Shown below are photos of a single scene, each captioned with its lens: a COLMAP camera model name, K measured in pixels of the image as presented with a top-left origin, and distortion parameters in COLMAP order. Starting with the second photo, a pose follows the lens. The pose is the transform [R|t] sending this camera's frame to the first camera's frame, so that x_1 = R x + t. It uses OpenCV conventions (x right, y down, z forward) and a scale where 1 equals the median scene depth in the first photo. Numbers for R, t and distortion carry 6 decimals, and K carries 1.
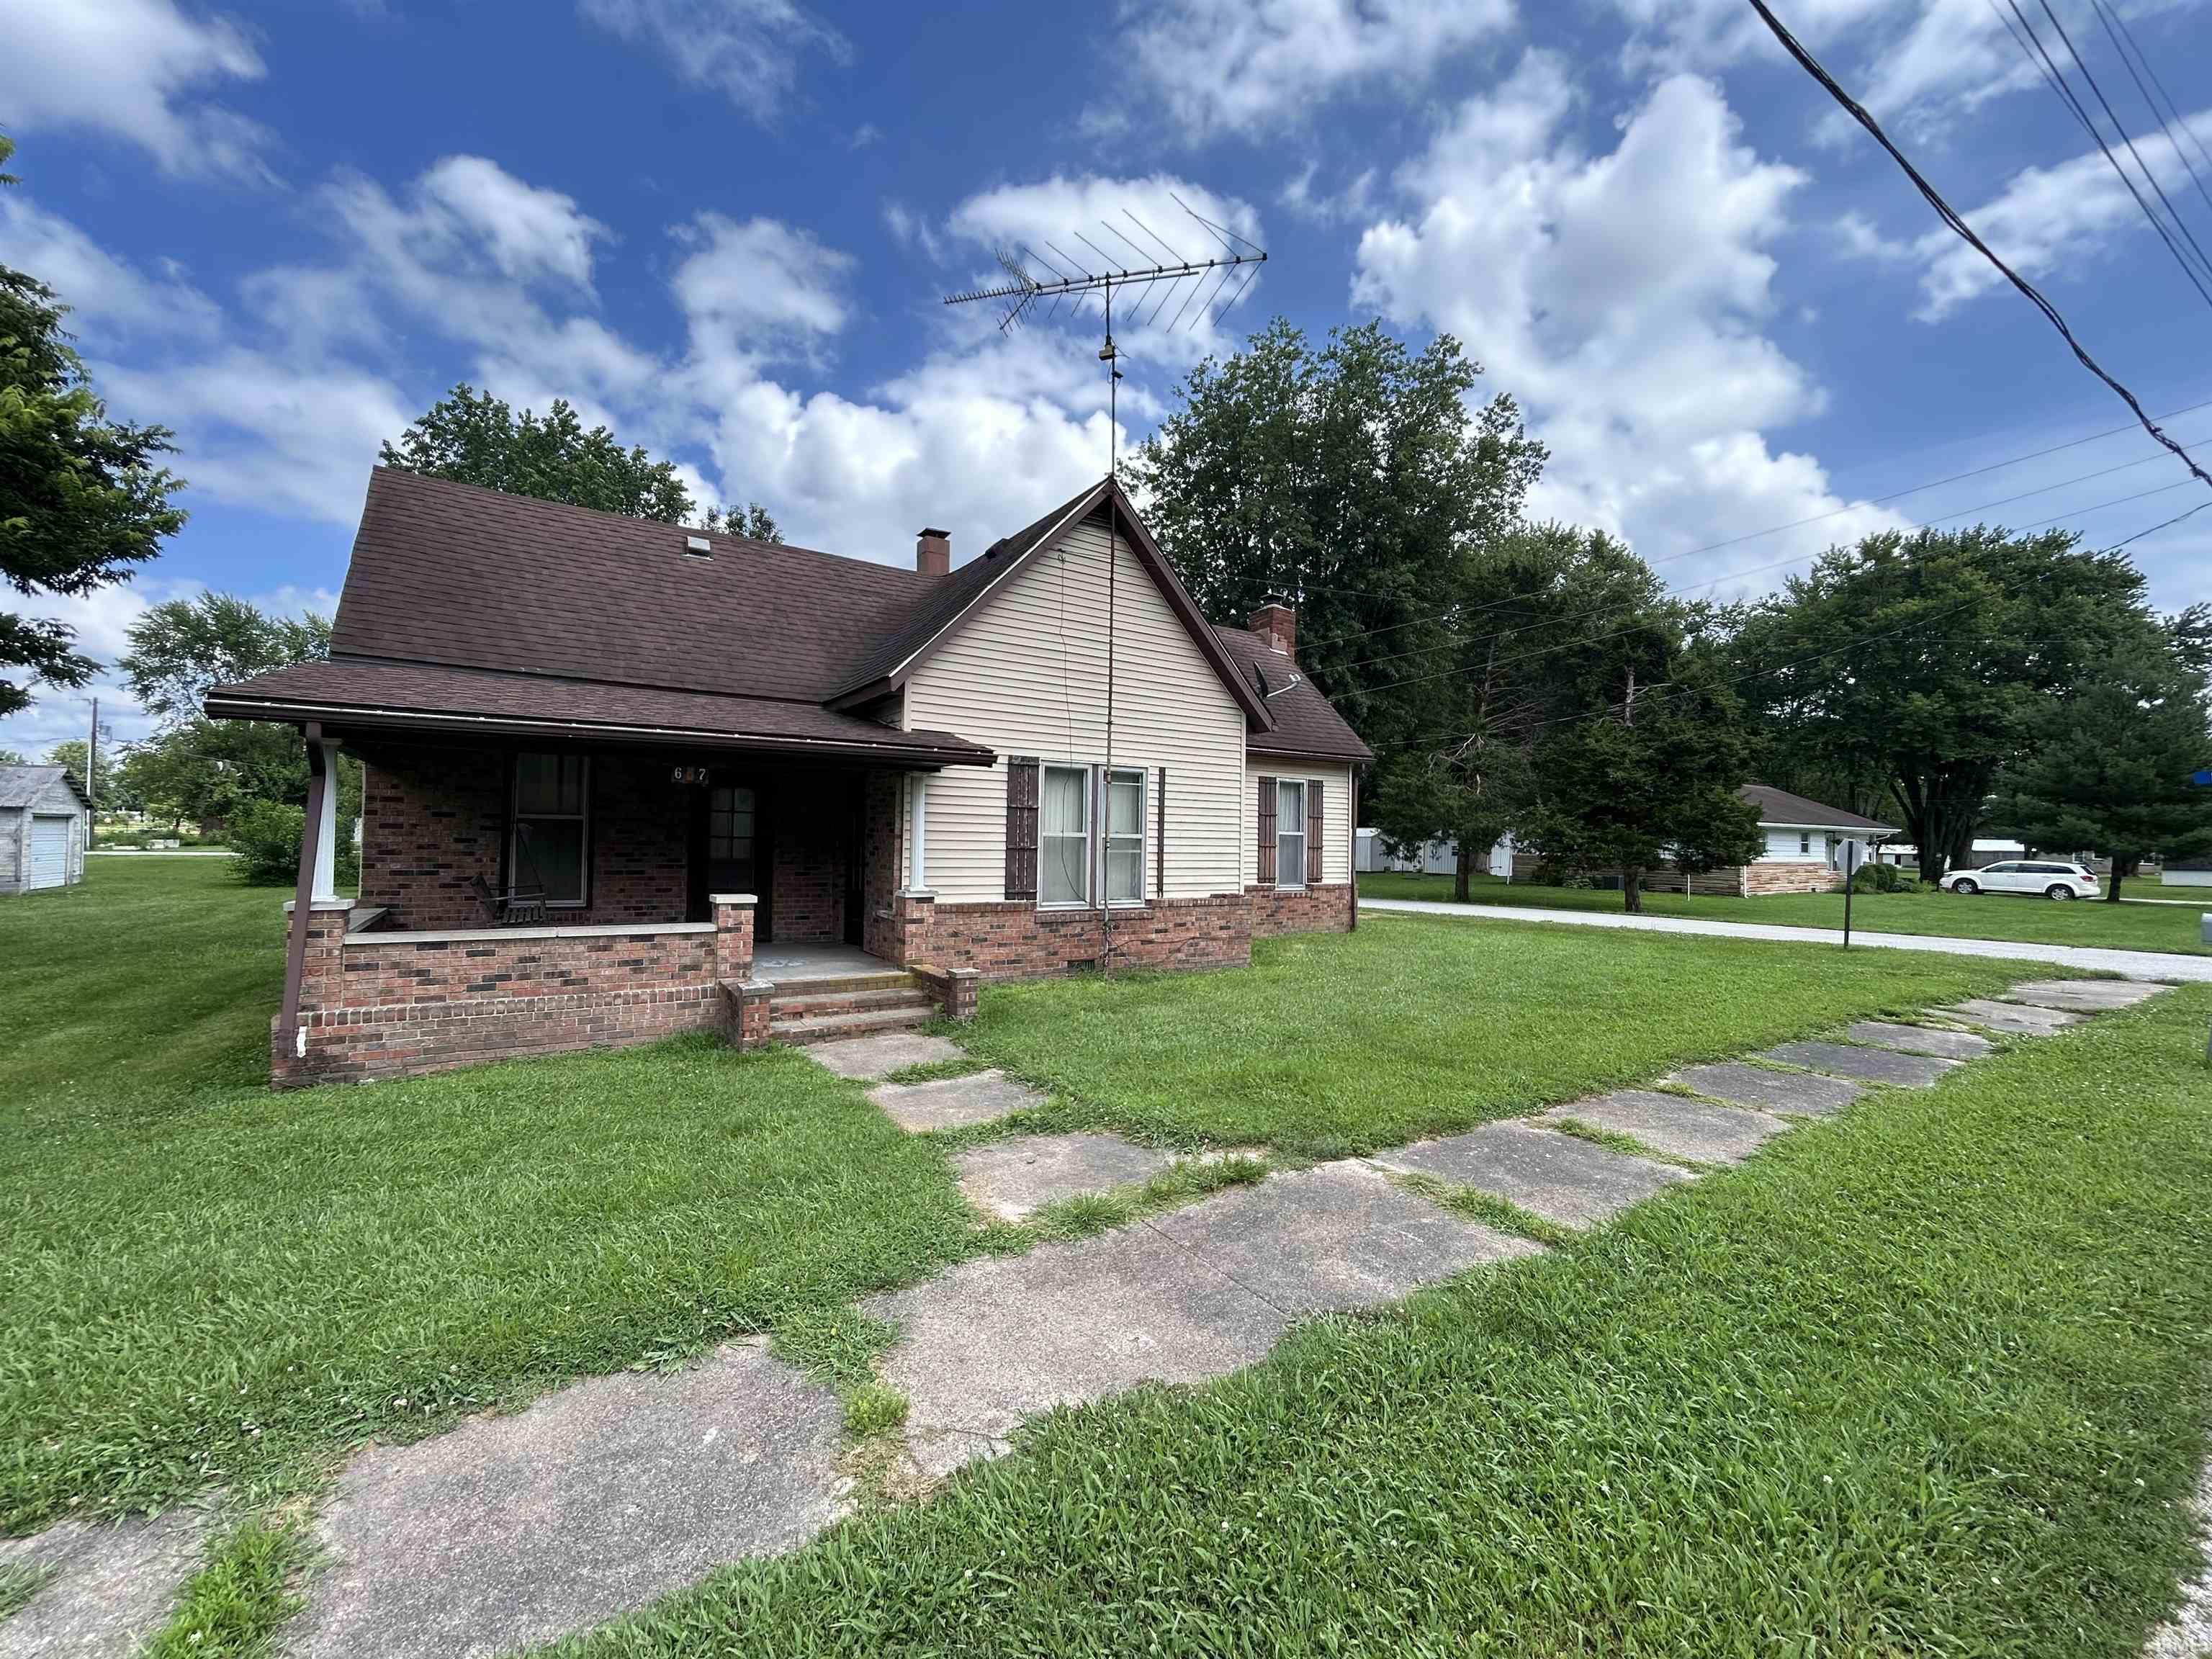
lens RADIAL K [[903.8, 0, 1110.5], [0, 903.8, 834.6], [0, 0, 1]] dist [-0.003038, 0.002040]
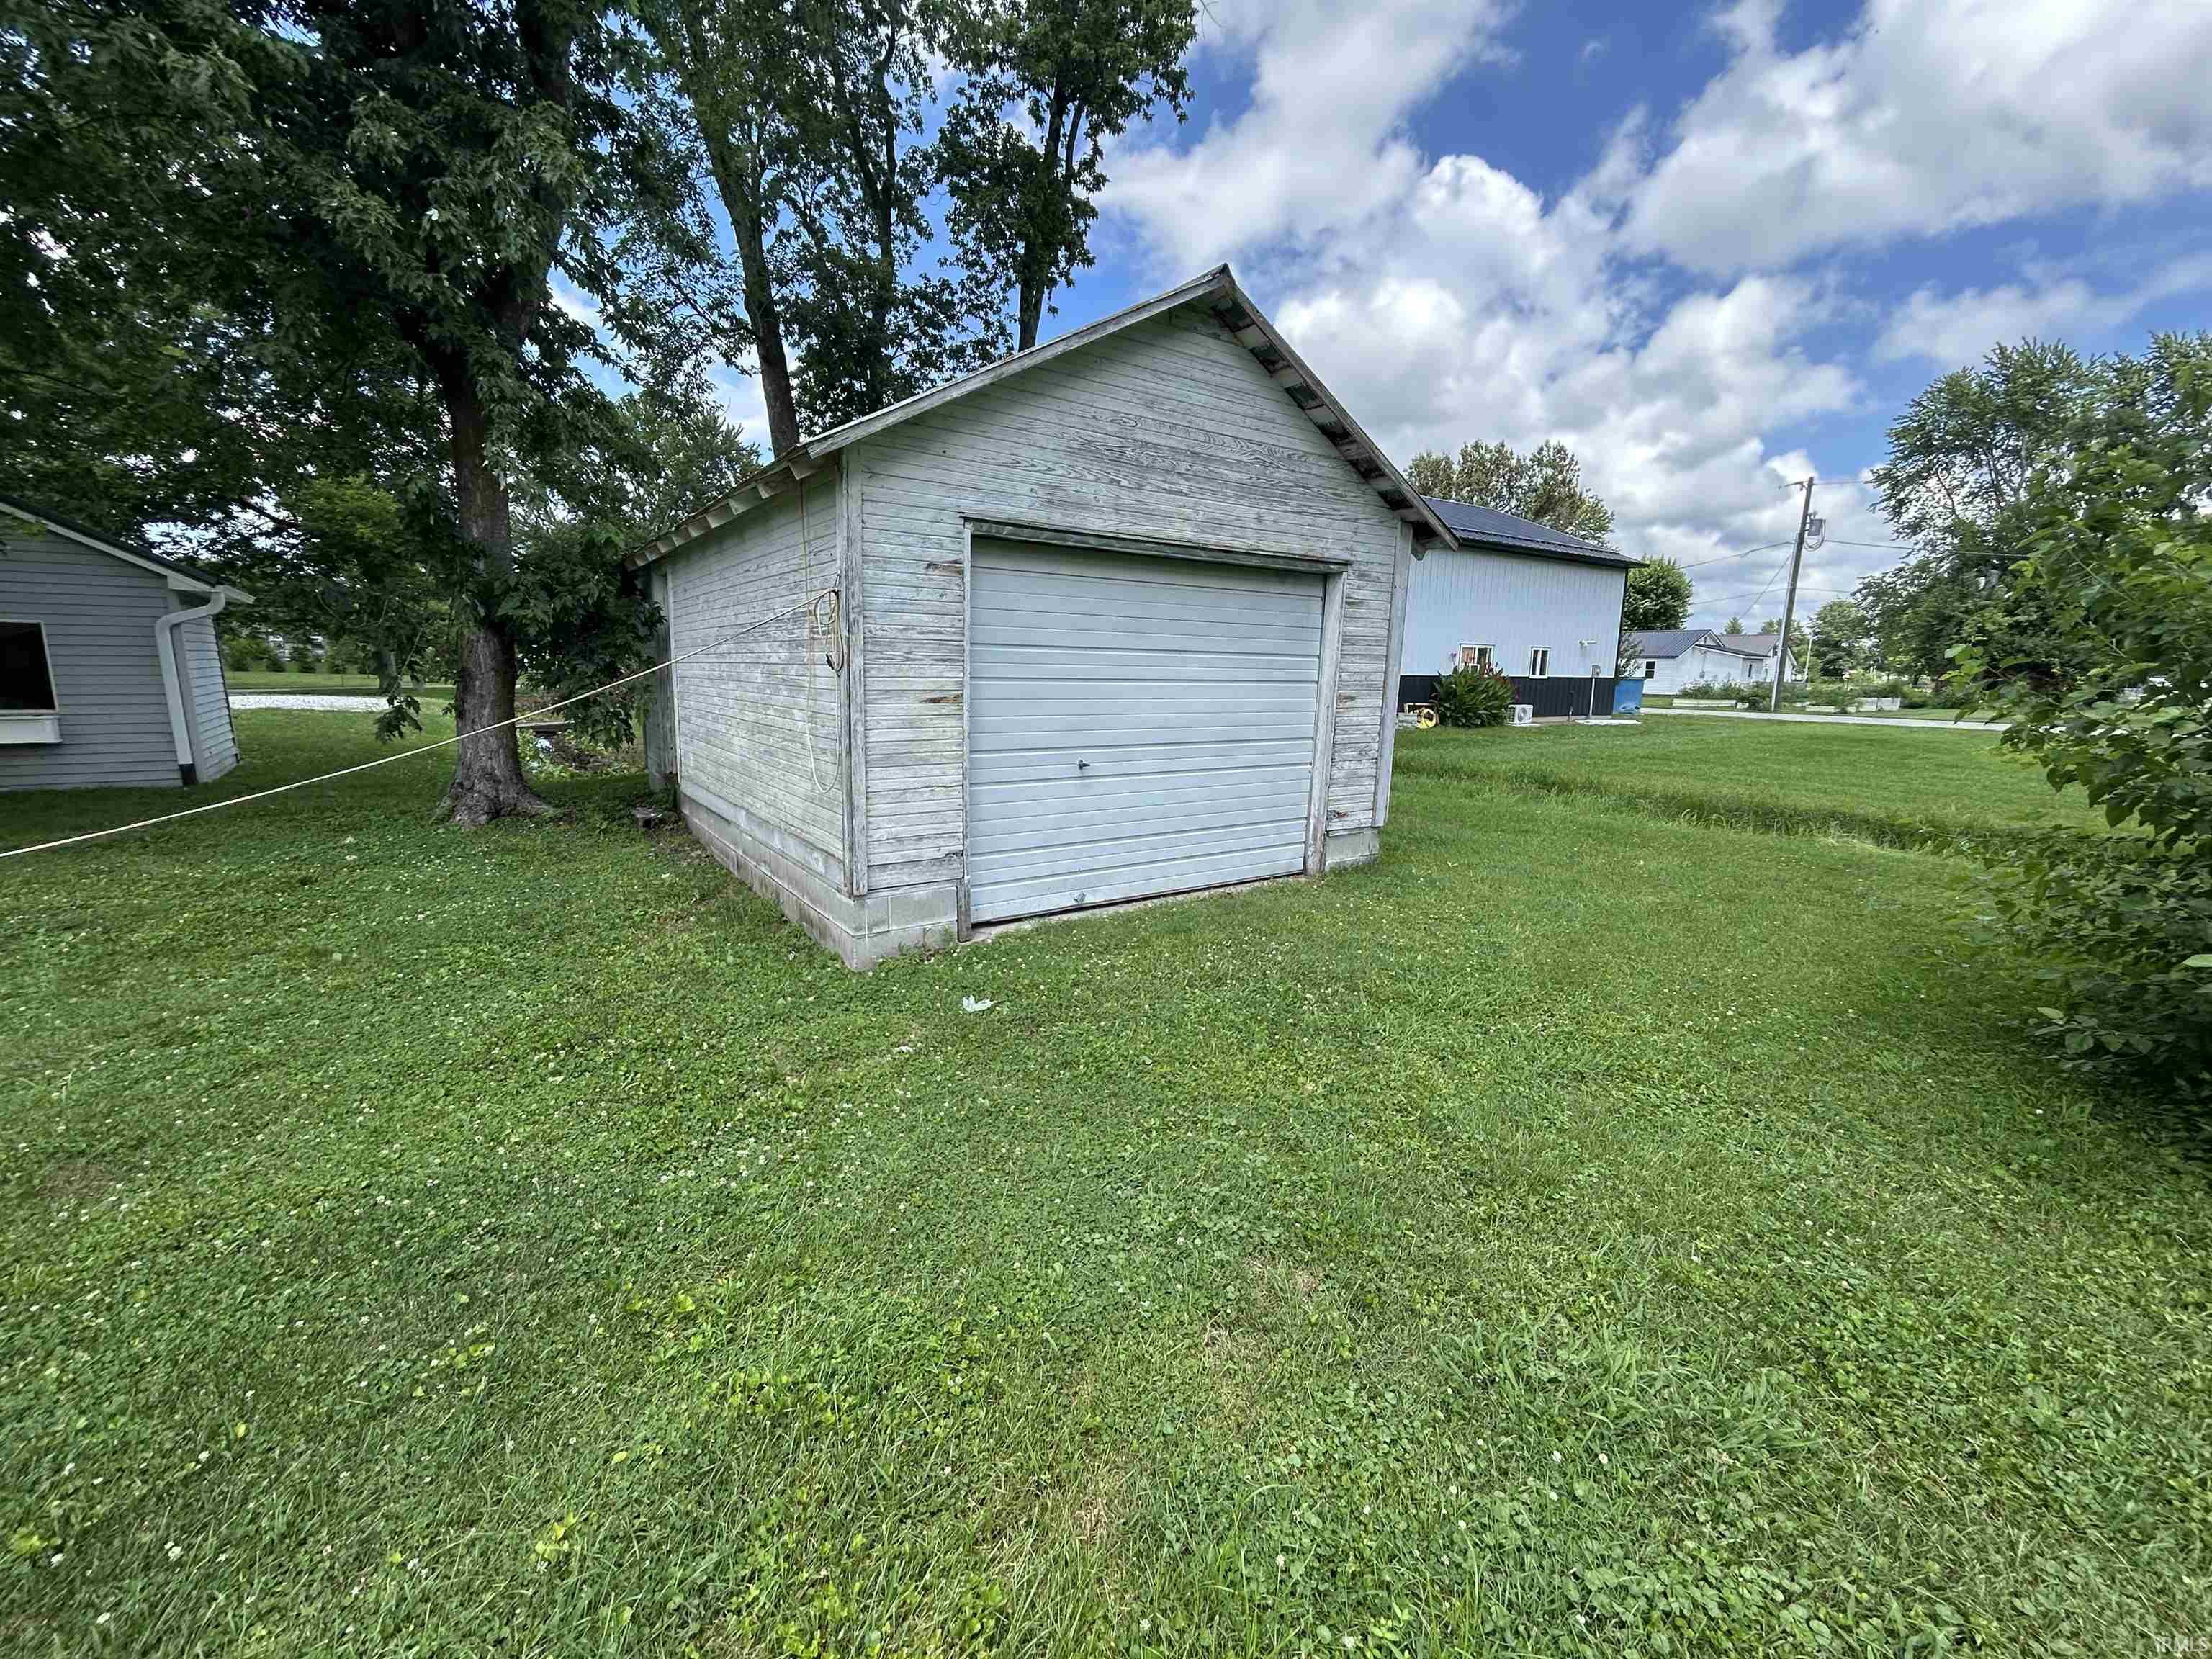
lens RADIAL K [[903.8, 0, 1106.3], [0, 903.8, 843.5], [0, 0, 1]] dist [-0.003038, 0.002040]
pose [[0.040190, 0.162992, -0.985808, -0.279328], [-0.003544, 0.986623, 0.162982, 0.003302], [0.999186, -0.003056, 0.040230, 0.283063]]
